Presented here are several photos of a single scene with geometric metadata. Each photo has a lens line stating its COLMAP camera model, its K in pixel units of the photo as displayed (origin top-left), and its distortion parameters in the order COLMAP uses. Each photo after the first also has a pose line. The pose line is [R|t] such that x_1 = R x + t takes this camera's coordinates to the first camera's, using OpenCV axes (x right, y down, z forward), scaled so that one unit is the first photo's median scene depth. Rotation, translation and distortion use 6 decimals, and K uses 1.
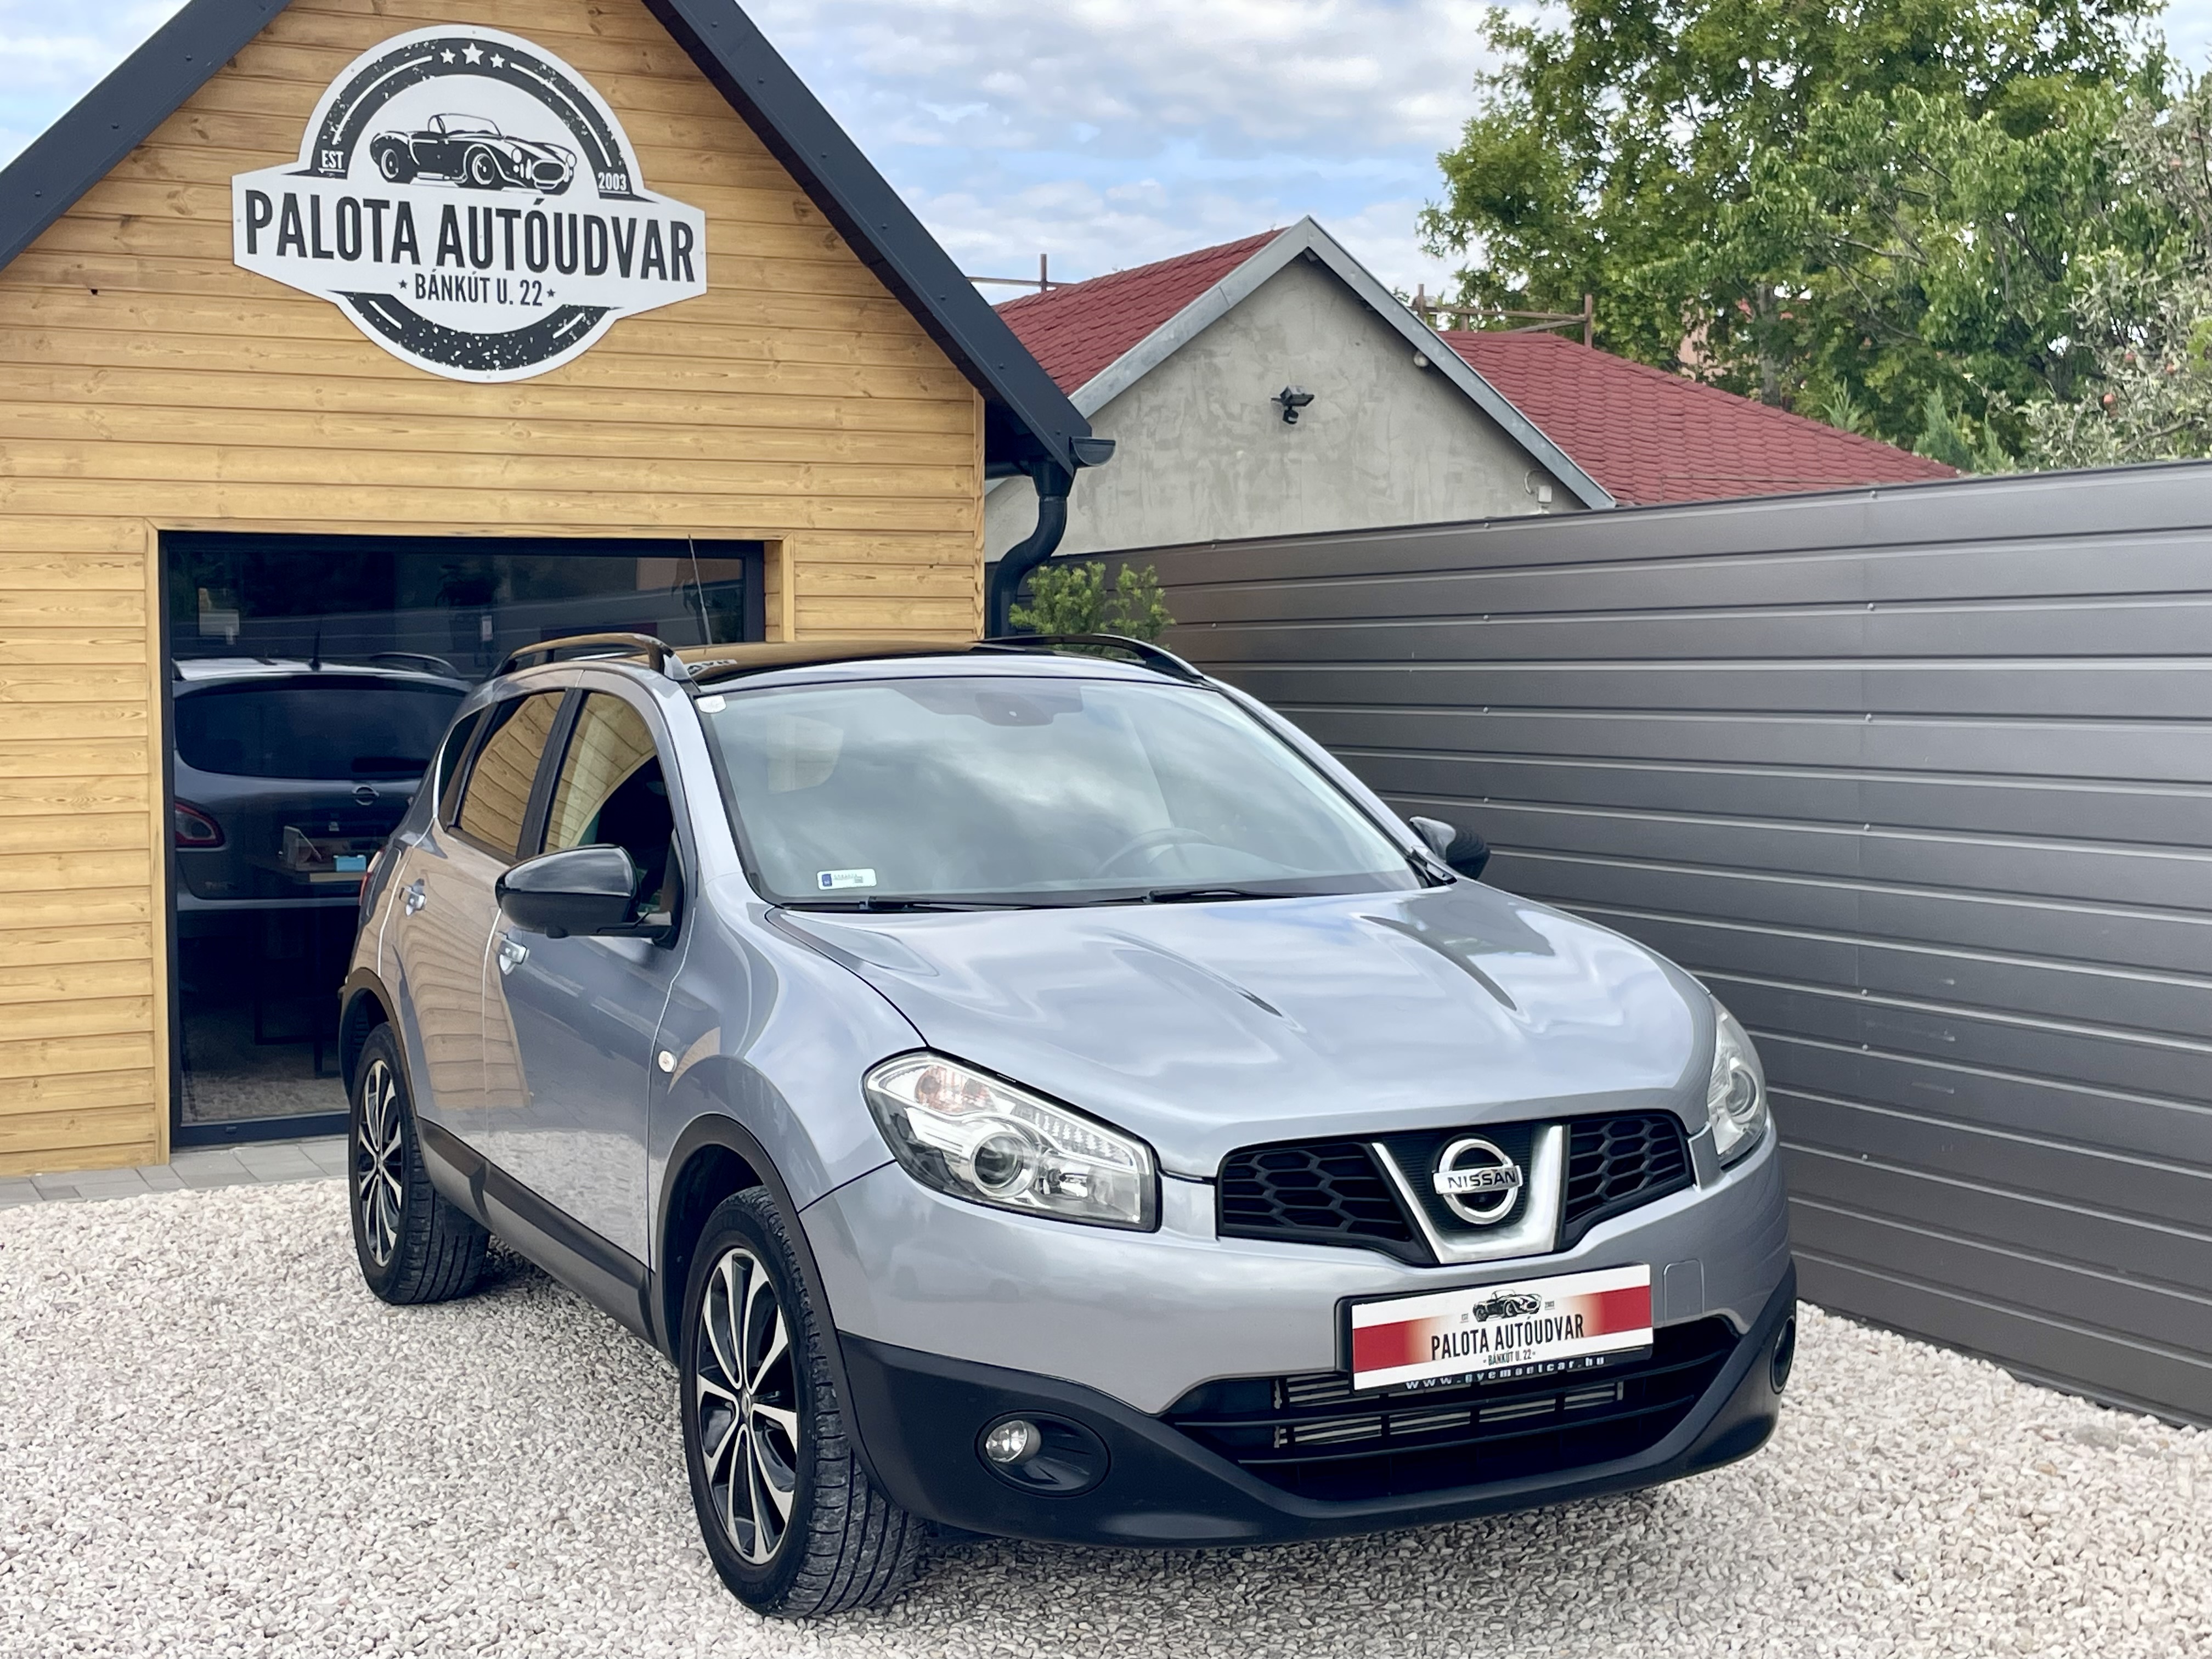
lens RADIAL K [[2922.6, 0, 1164.4], [0, 2922.6, 806.2], [0, 0, 1]] dist [0.057007, 0.000000]
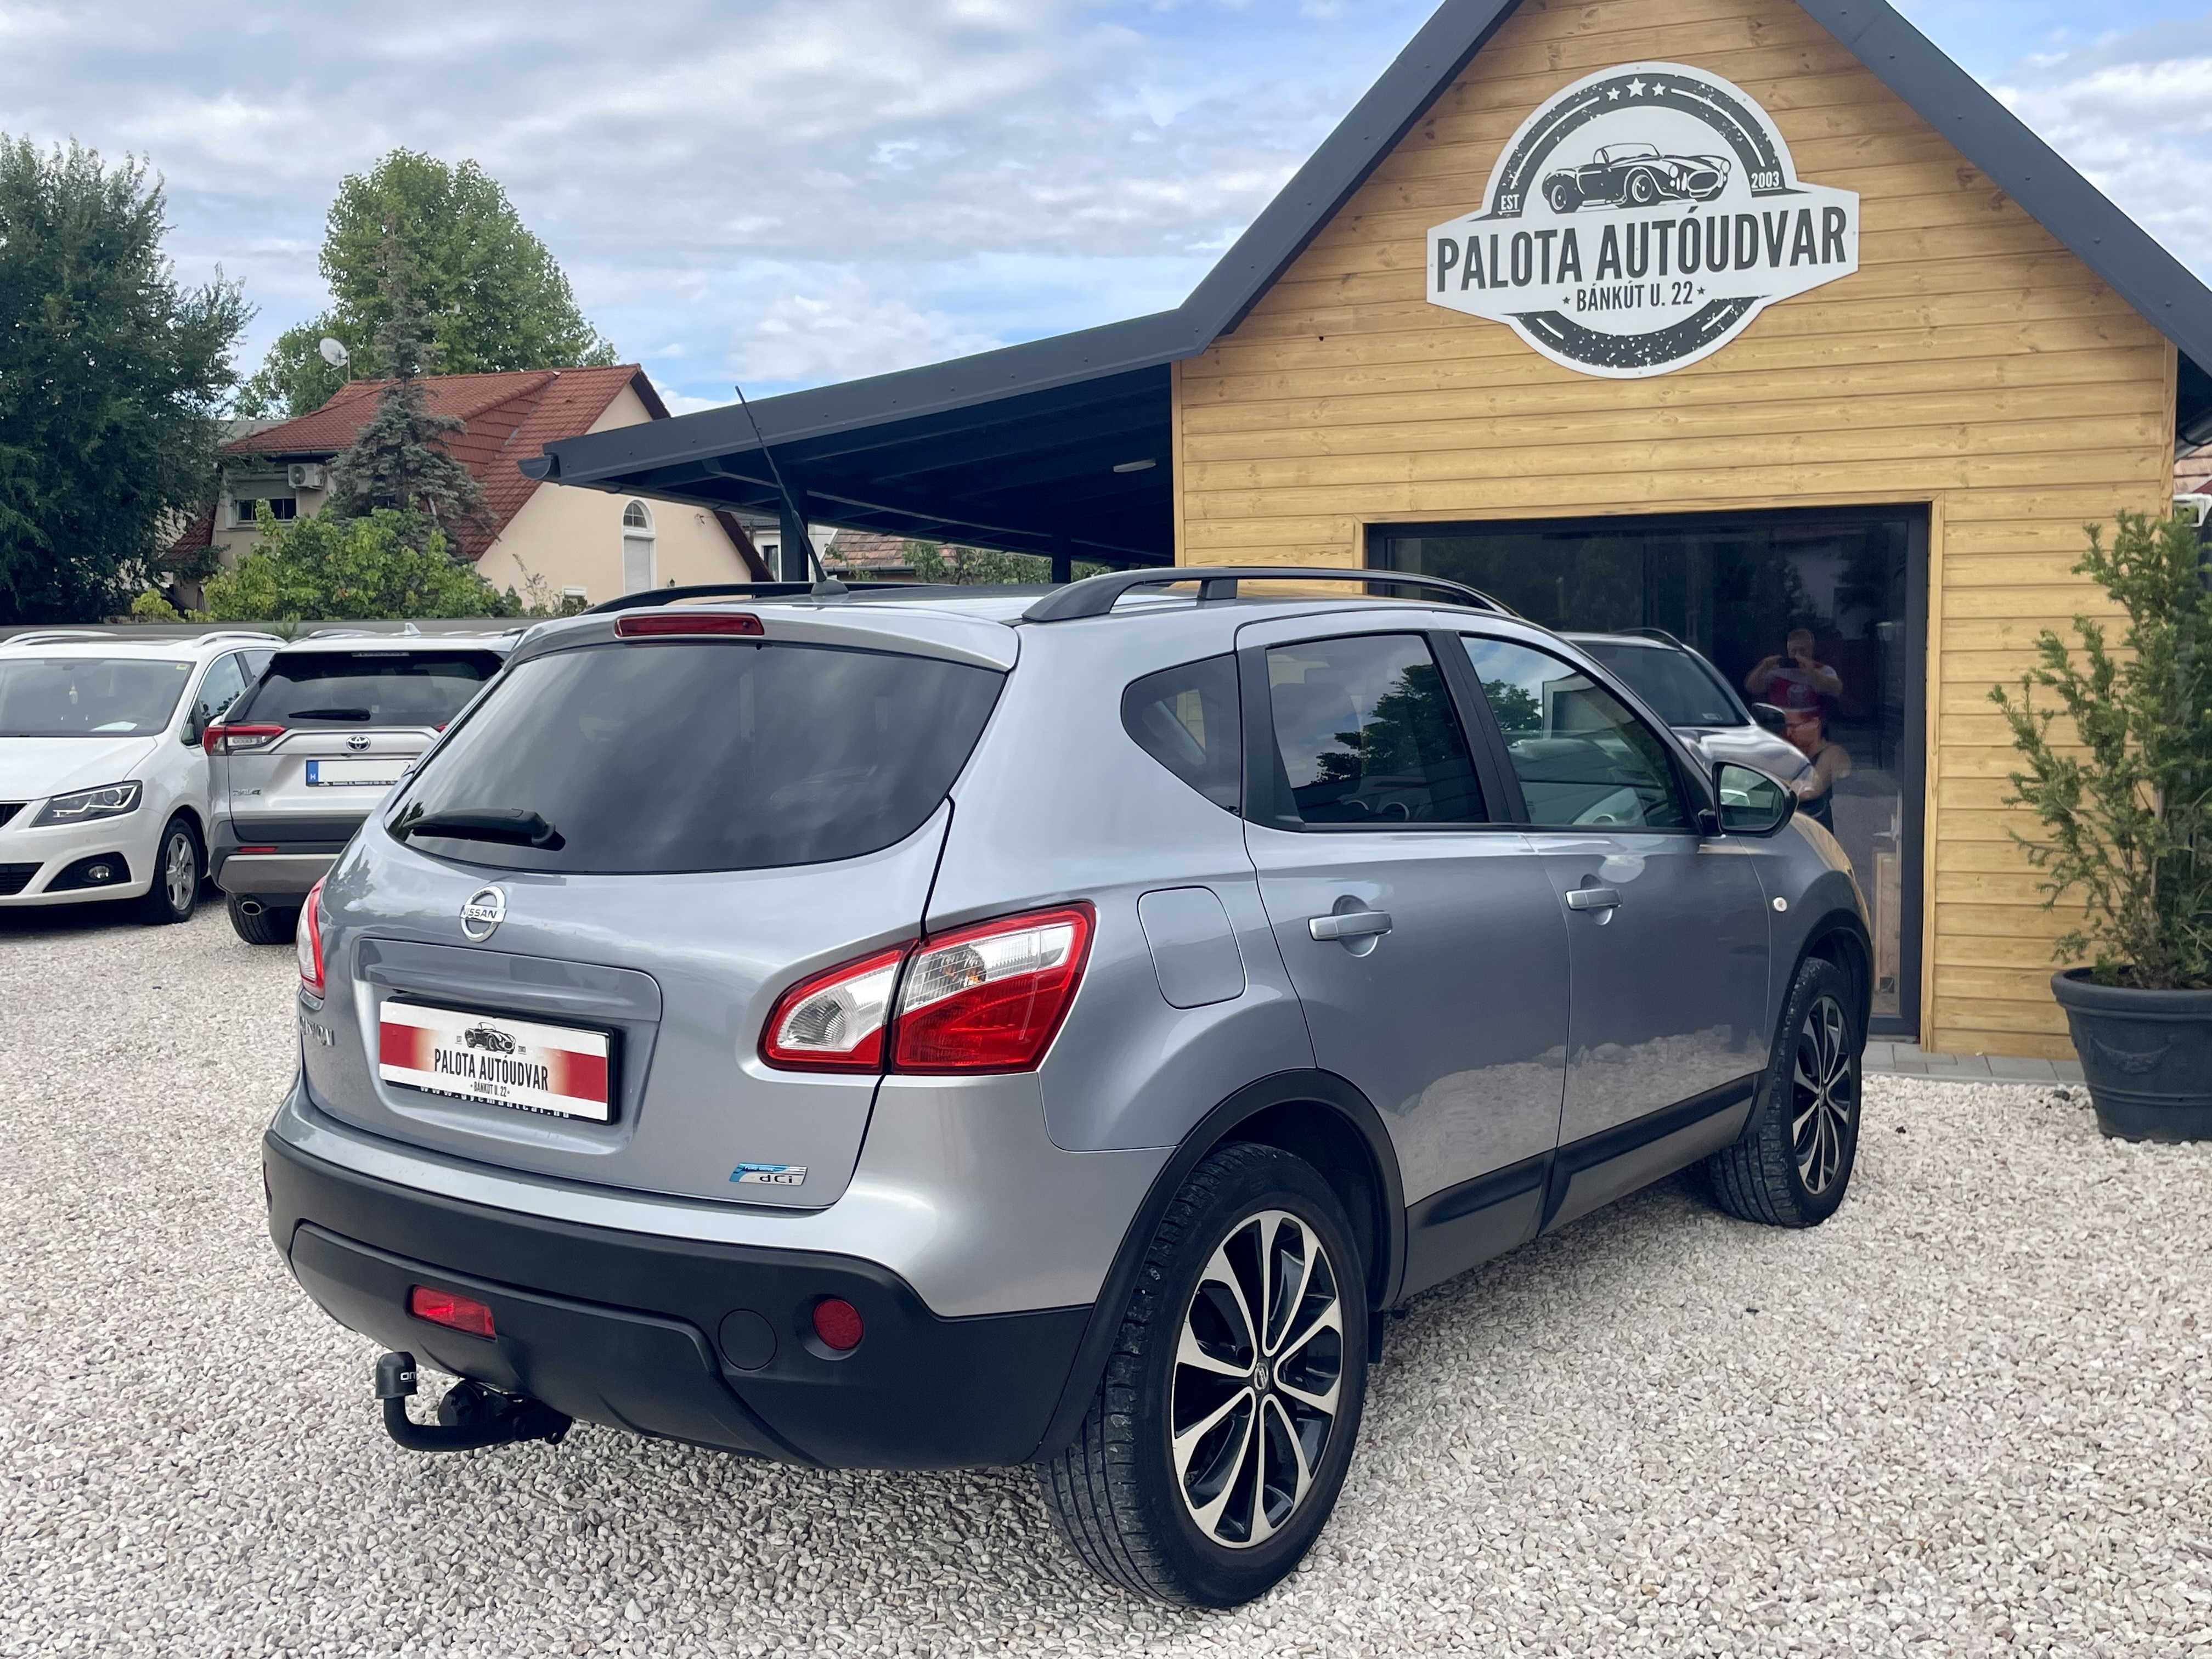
lens RADIAL K [[2105.9, 0, 1079.2], [0, 2105.9, 810.8], [0, 0, 1]] dist [0.025333, 0.000000]
pose [[0.676048, 0.049002, -0.735227, 0.232234], [-0.027286, 0.998767, 0.041476, -0.004562], [0.736353, -0.007978, 0.676551, 0.283435]]
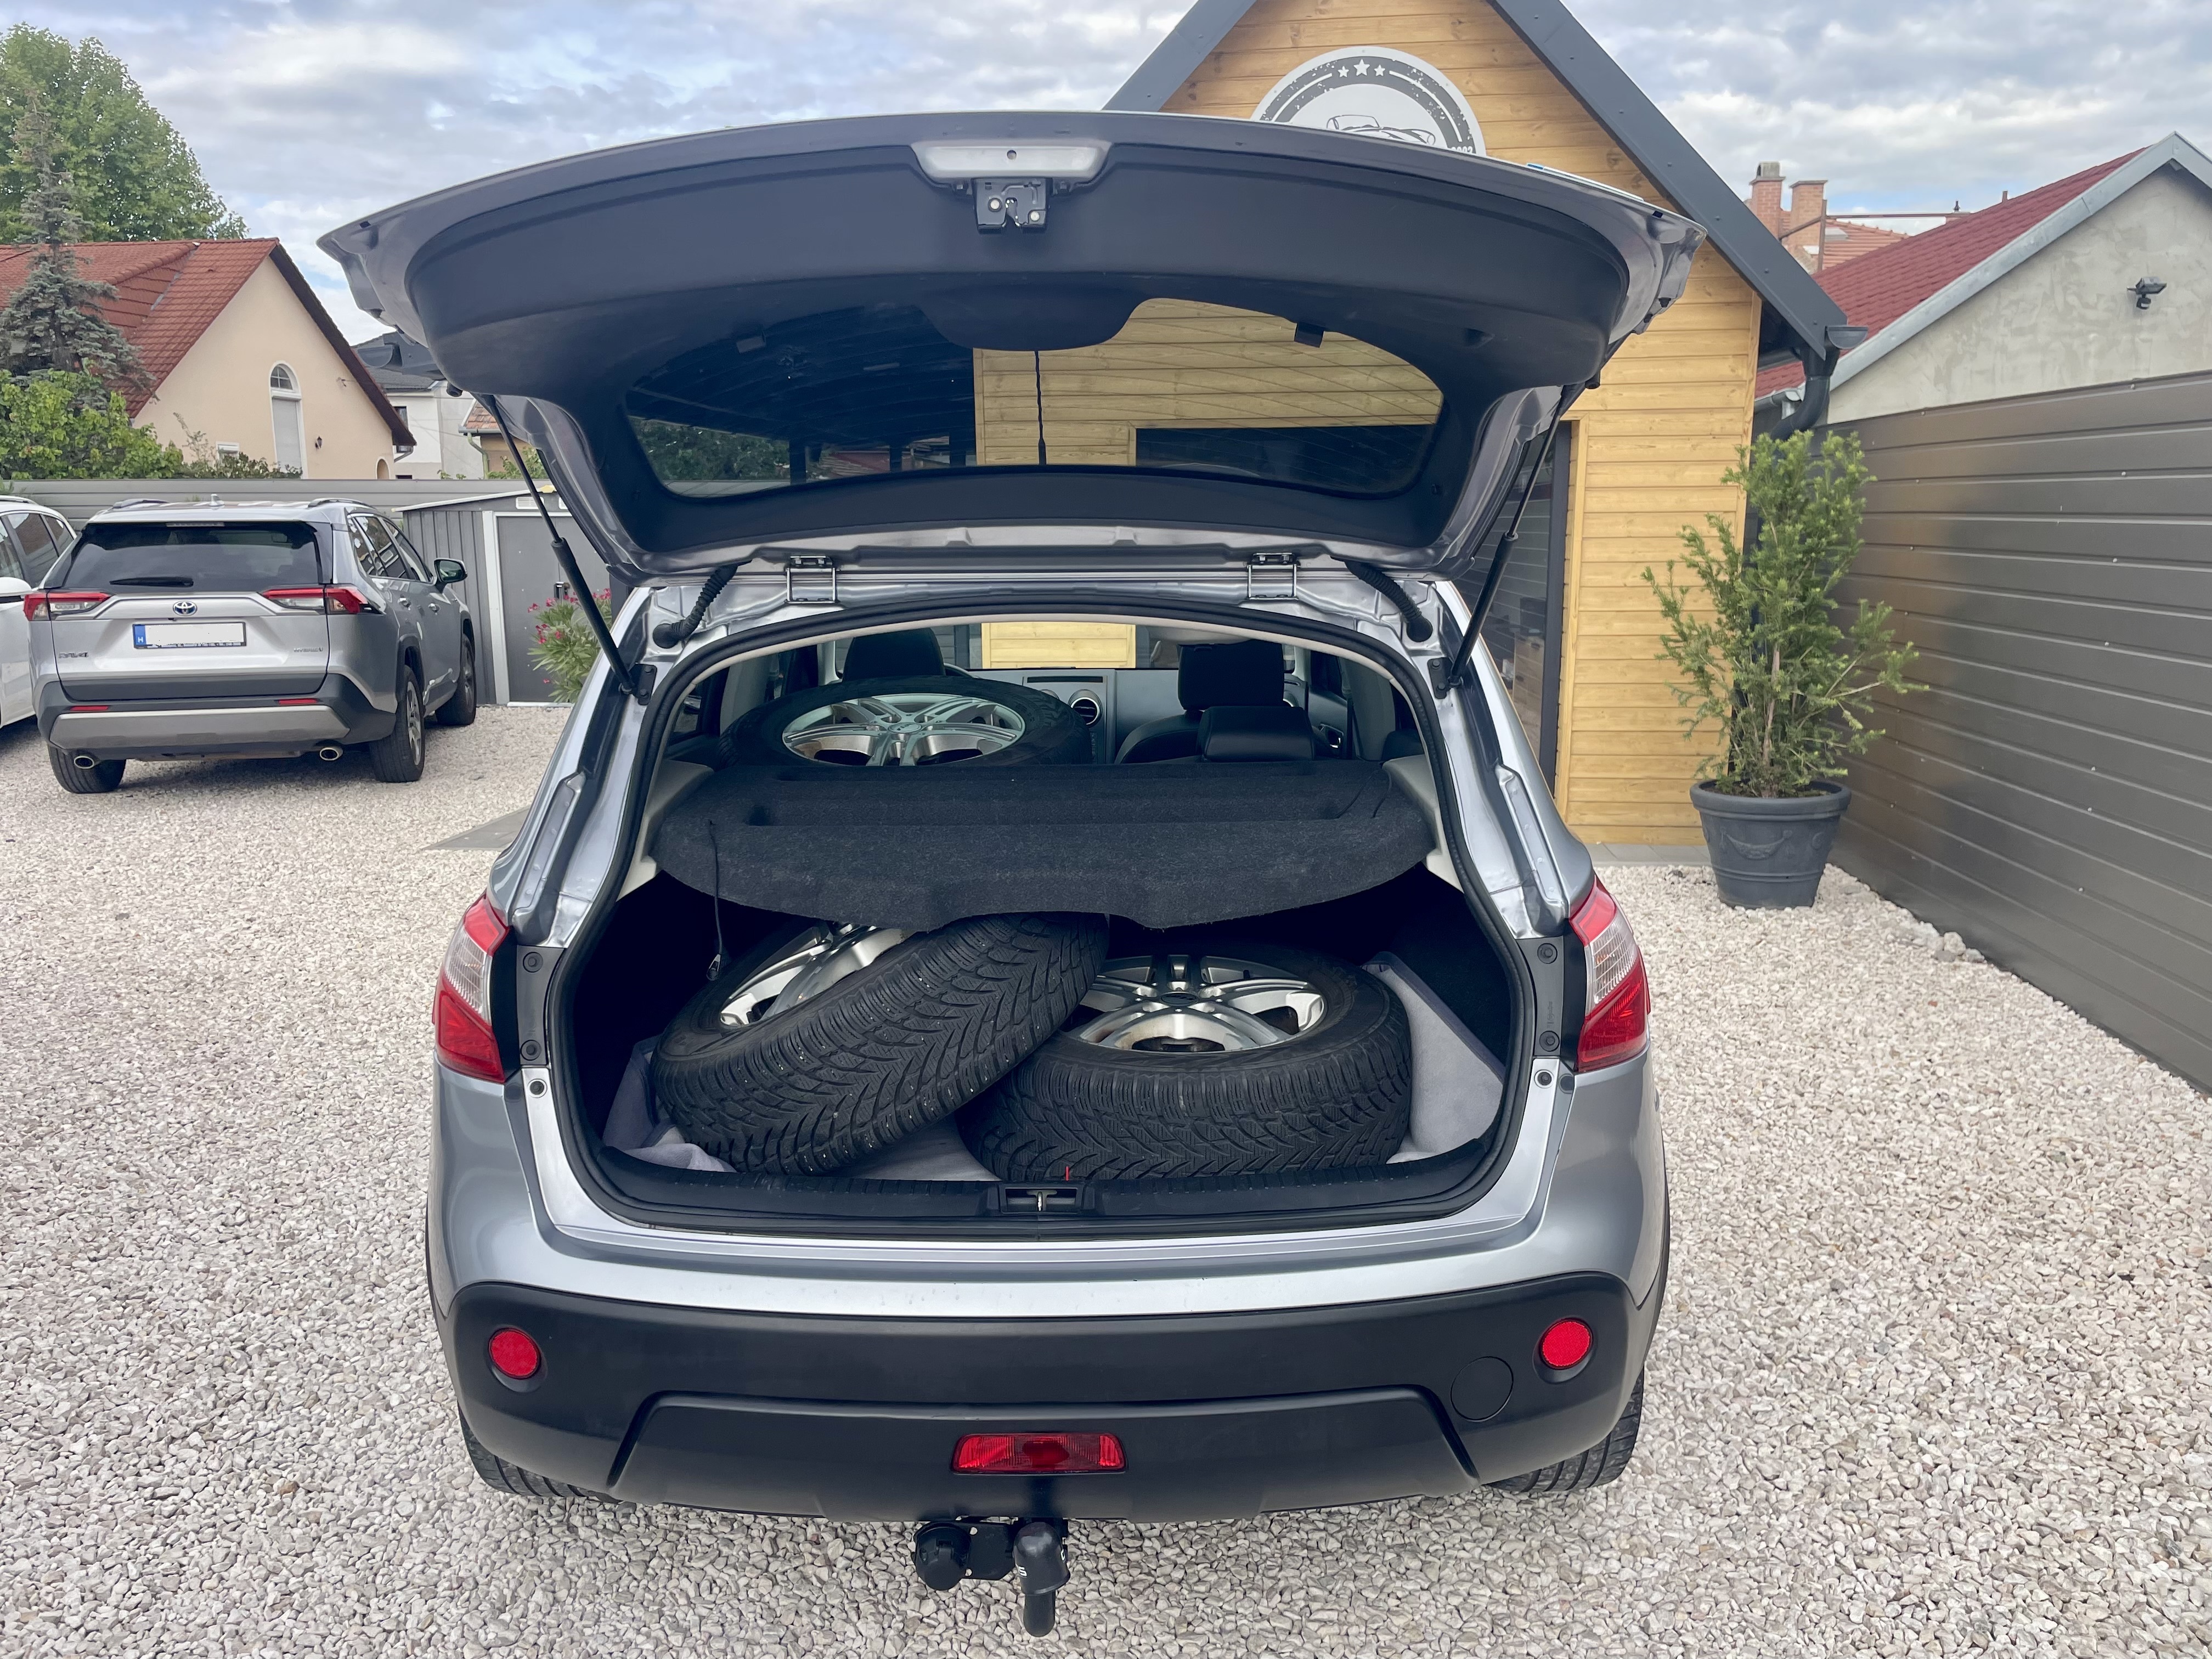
lens RADIAL K [[1683.4, 0, 1077.1], [0, 1683.4, 814.7], [0, 0, 1]] dist [0.068599, -0.093008]
pose [[0.833099, 0.099237, -0.544149, 0.123434], [-0.025633, 0.989644, 0.141237, -0.016891], [0.552530, -0.103716, 0.827015, 0.223976]]
